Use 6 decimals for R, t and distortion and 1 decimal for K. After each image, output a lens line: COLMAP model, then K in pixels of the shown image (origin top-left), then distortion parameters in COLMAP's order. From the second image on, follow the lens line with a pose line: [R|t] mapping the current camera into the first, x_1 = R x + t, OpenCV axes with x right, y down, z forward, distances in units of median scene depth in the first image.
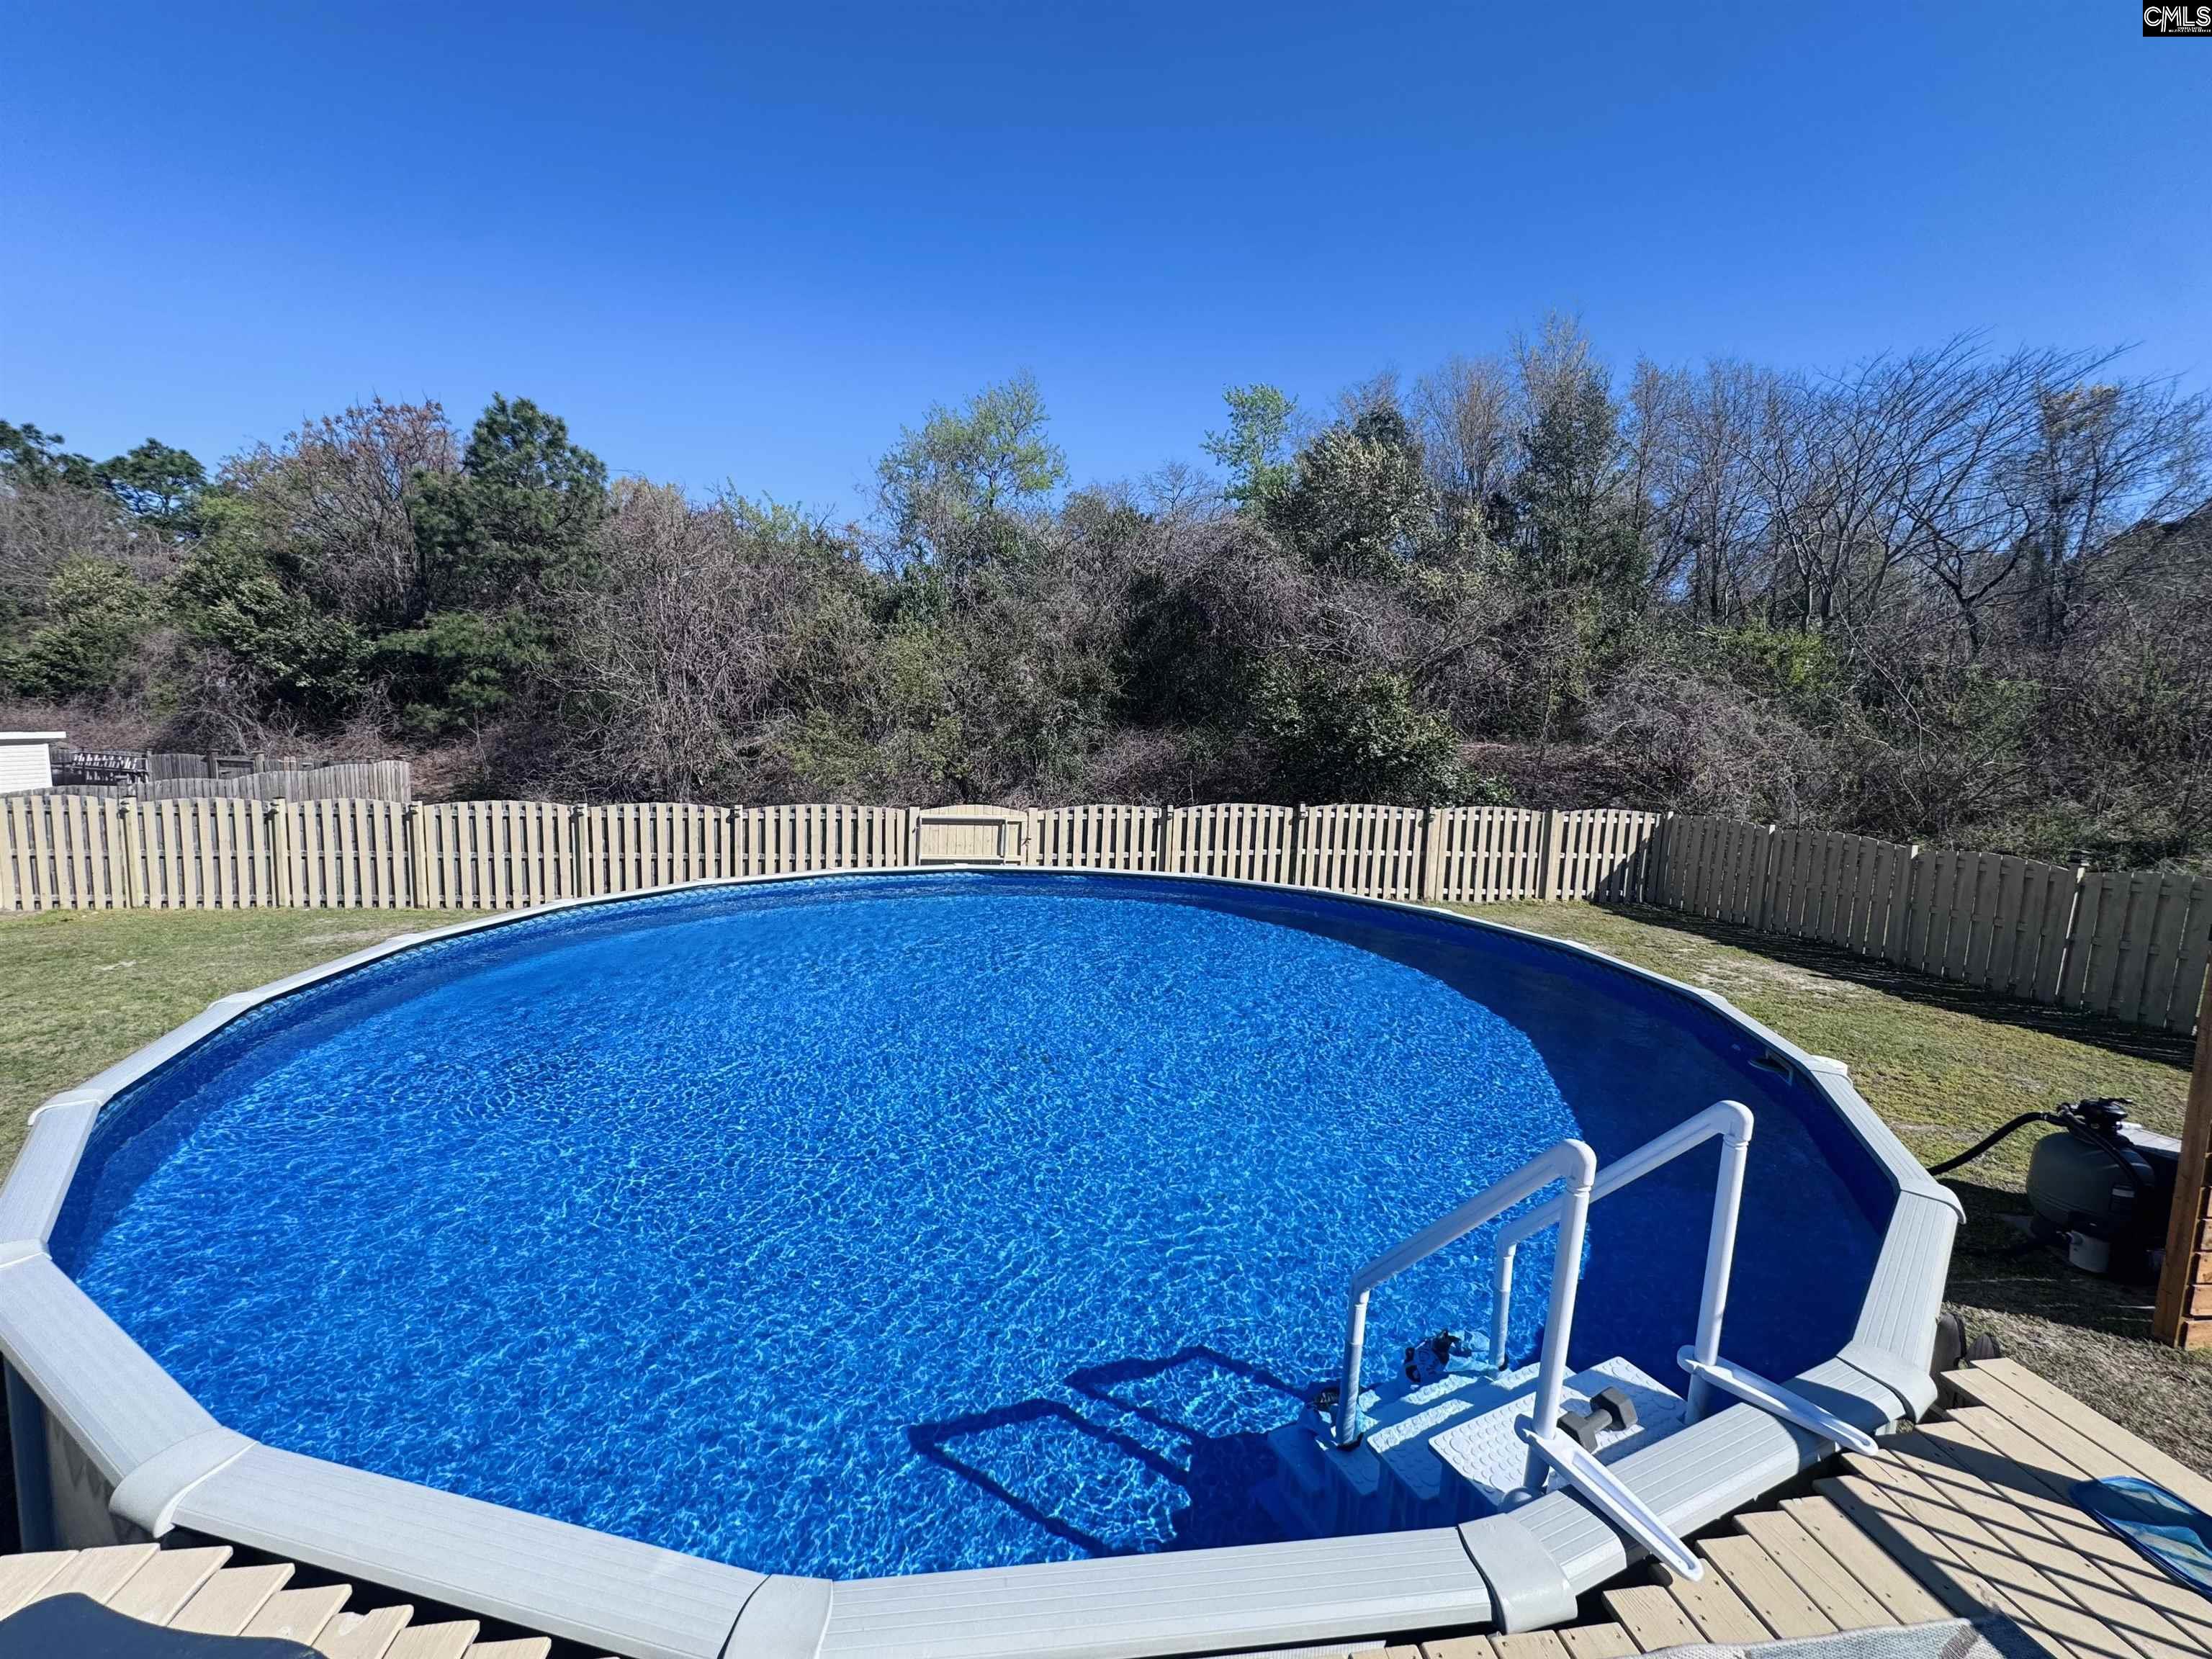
lens RADIAL K [[884.1, 0, 1096.1], [0, 884.1, 800.5], [0, 0, 1]] dist [-0.002607, 0.000139]
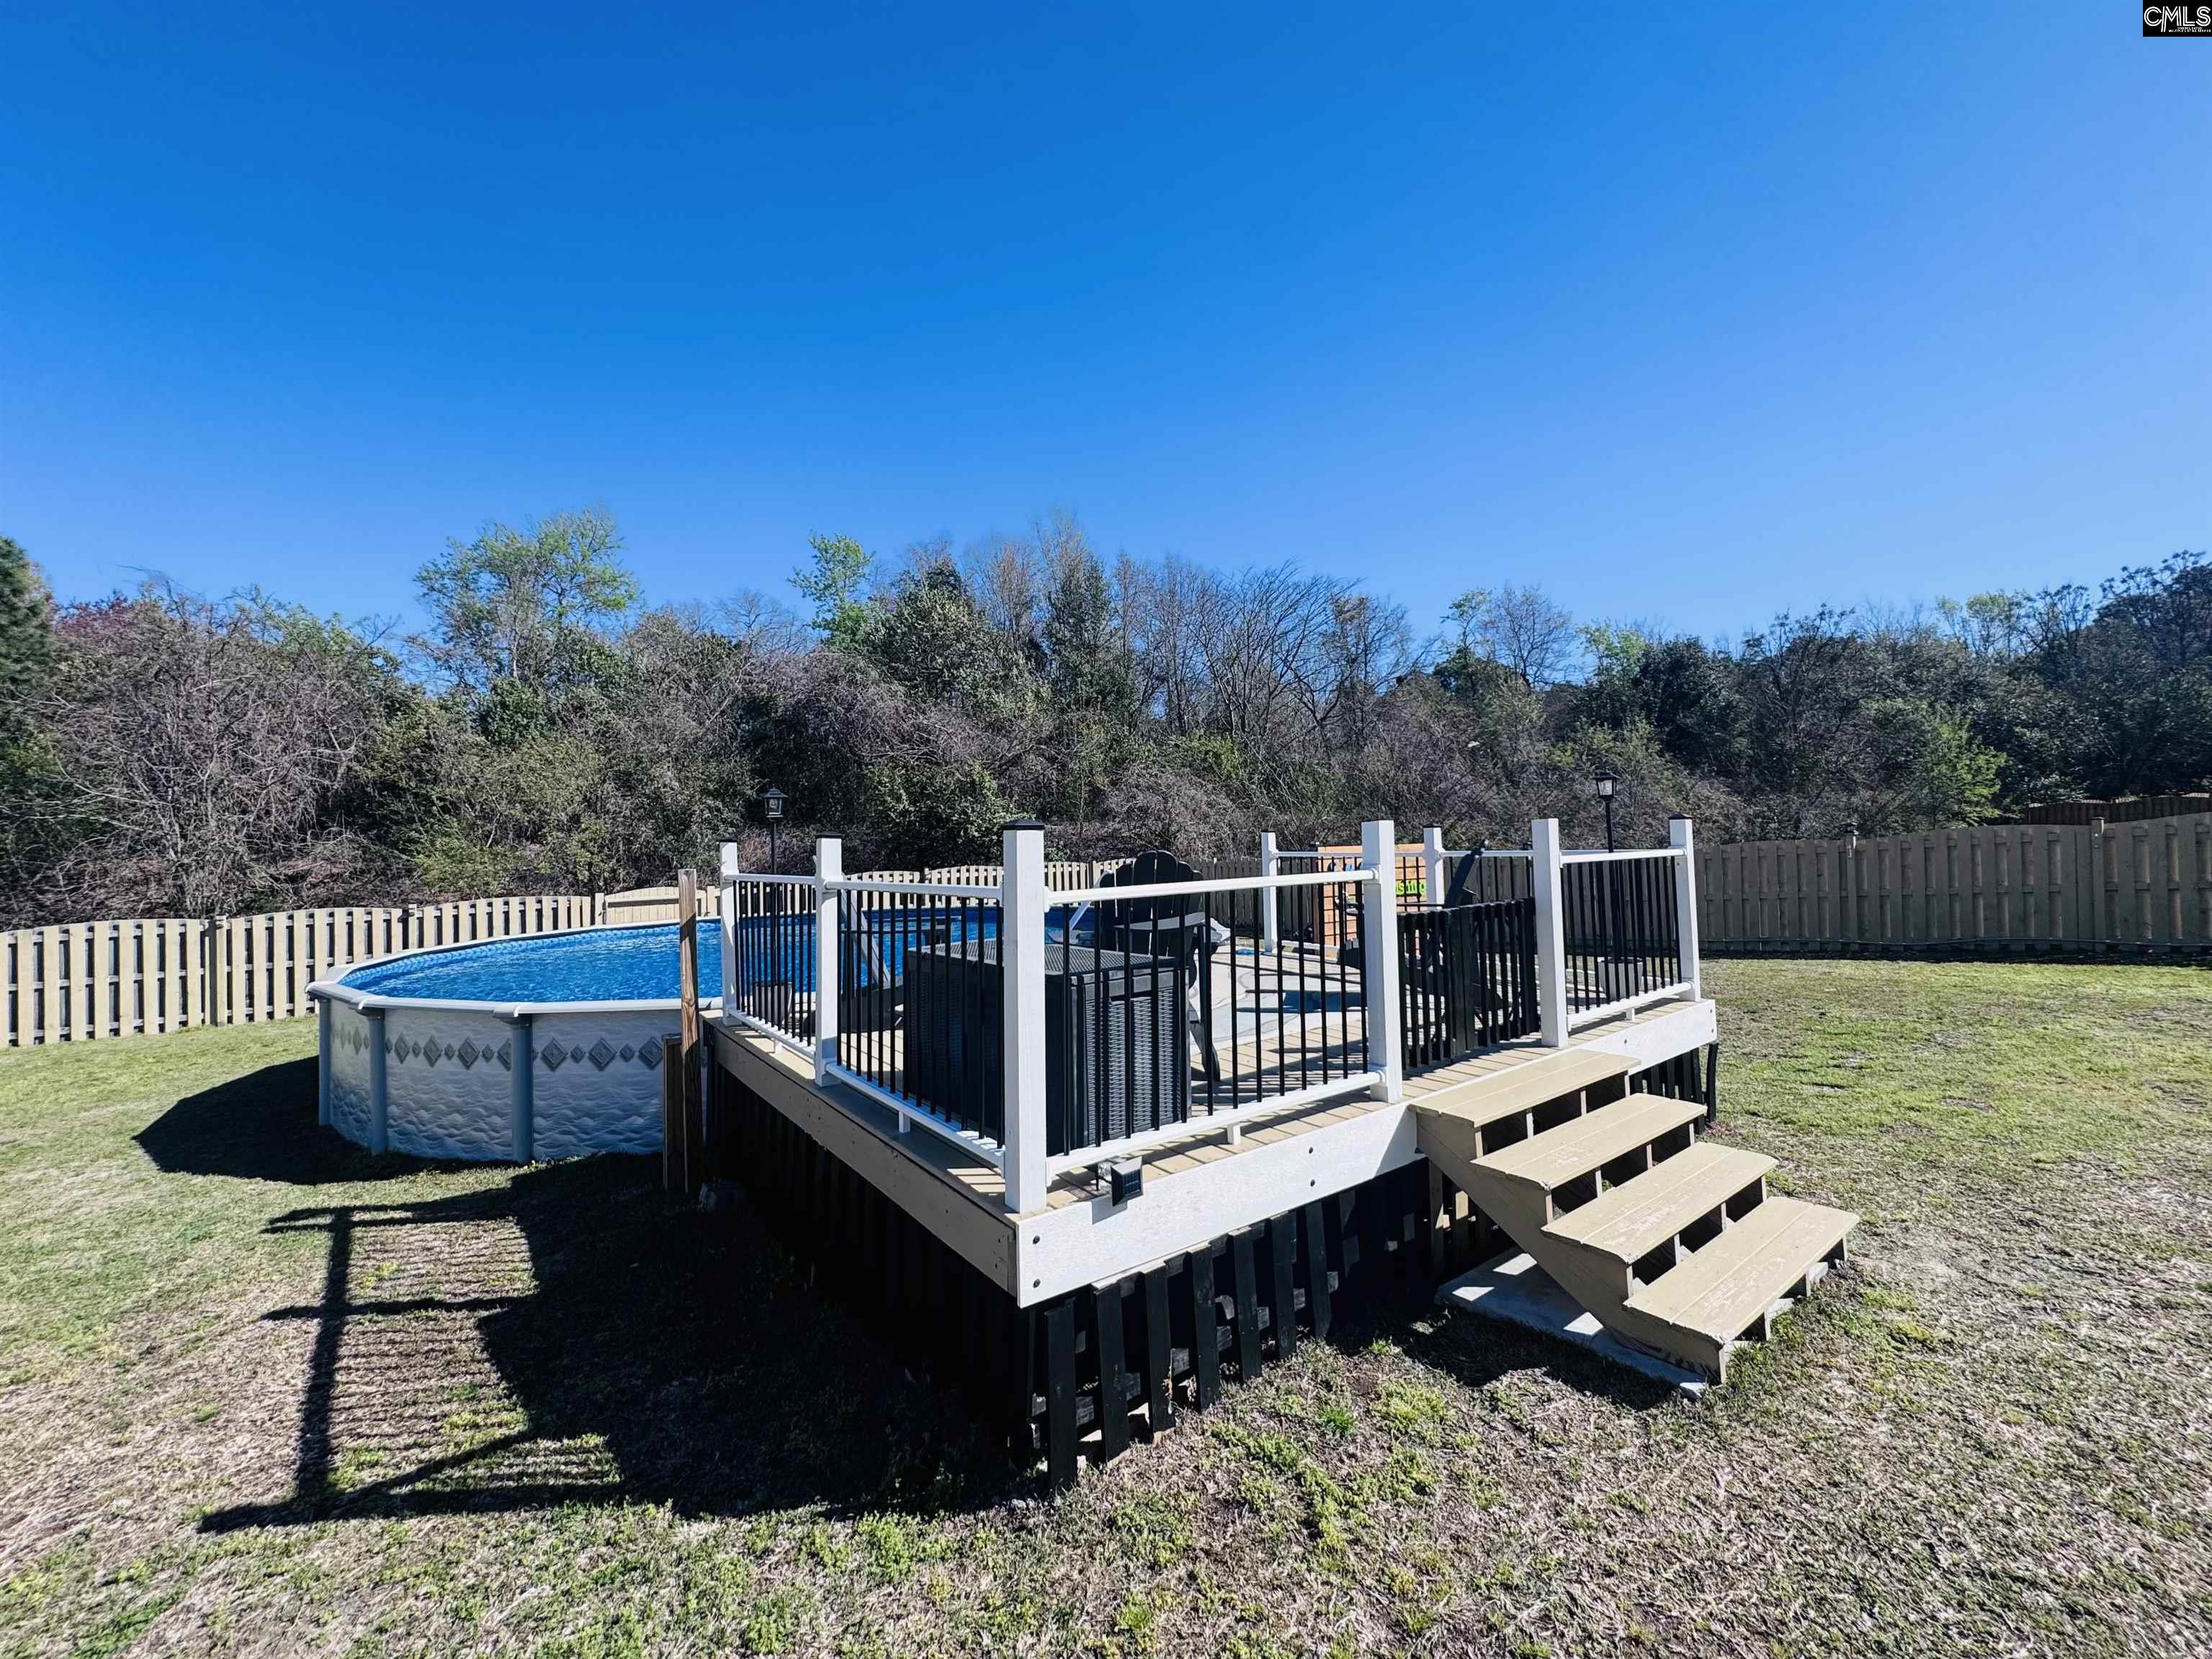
lens RADIAL K [[884.1, 0, 1096.1], [0, 884.1, 800.5], [0, 0, 1]] dist [-0.002607, 0.000139]
pose [[0.882774, -0.035021, 0.468492, -0.103199], [0.092702, 0.990596, -0.100627, 0.038514], [-0.460562, 0.132261, 0.877718, -0.195803]]
